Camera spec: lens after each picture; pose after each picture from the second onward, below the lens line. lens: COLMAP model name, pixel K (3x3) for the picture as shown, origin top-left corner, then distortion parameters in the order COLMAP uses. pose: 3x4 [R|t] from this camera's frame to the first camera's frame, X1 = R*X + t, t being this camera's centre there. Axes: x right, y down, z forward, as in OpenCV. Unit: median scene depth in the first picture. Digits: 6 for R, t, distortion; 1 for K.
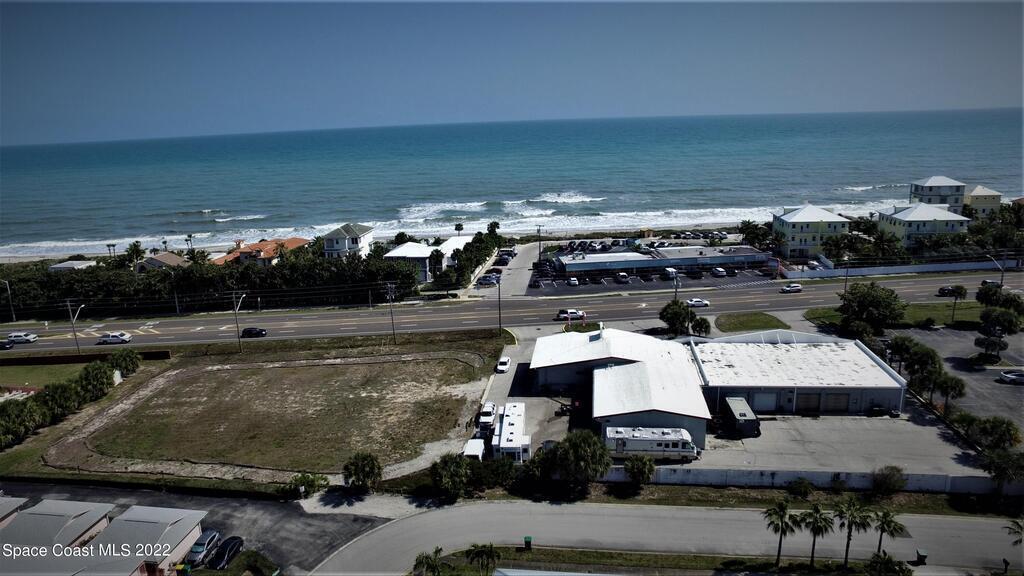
lens RADIAL K [[654.9, 0, 499.9], [0, 654.9, 263.8], [0, 0, 1]] dist [-0.135020, 0.101759]
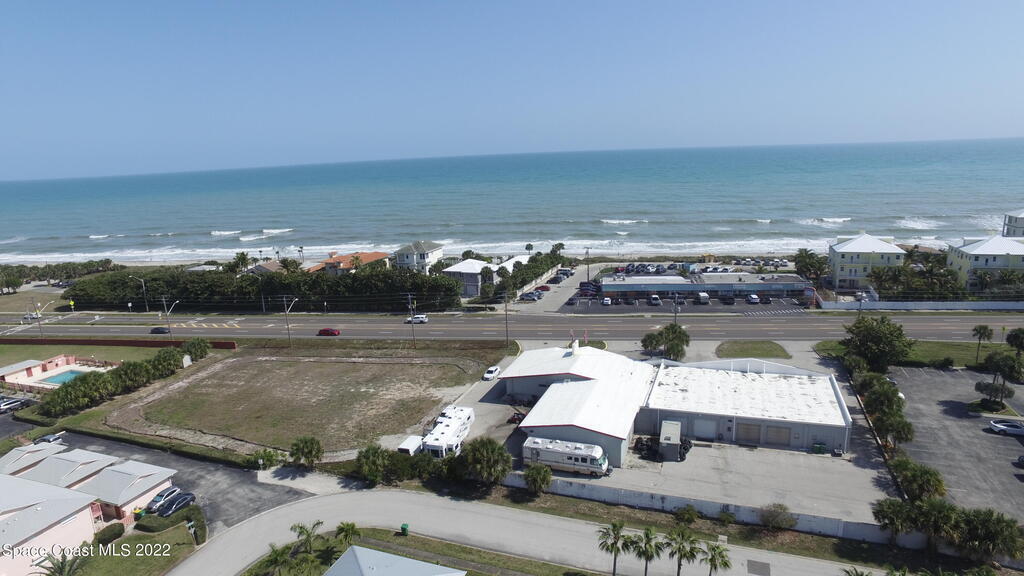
lens RADIAL K [[602.3, 0, 512.0], [0, 602.3, 288.0], [0, 0, 1]] dist [-0.132389, 0.098703]
pose [[0.976782, 0.043311, -0.209813, 0.246791], [-0.040434, 0.999020, 0.017986, -0.008864], [0.210387, -0.009085, 0.977576, 0.017094]]
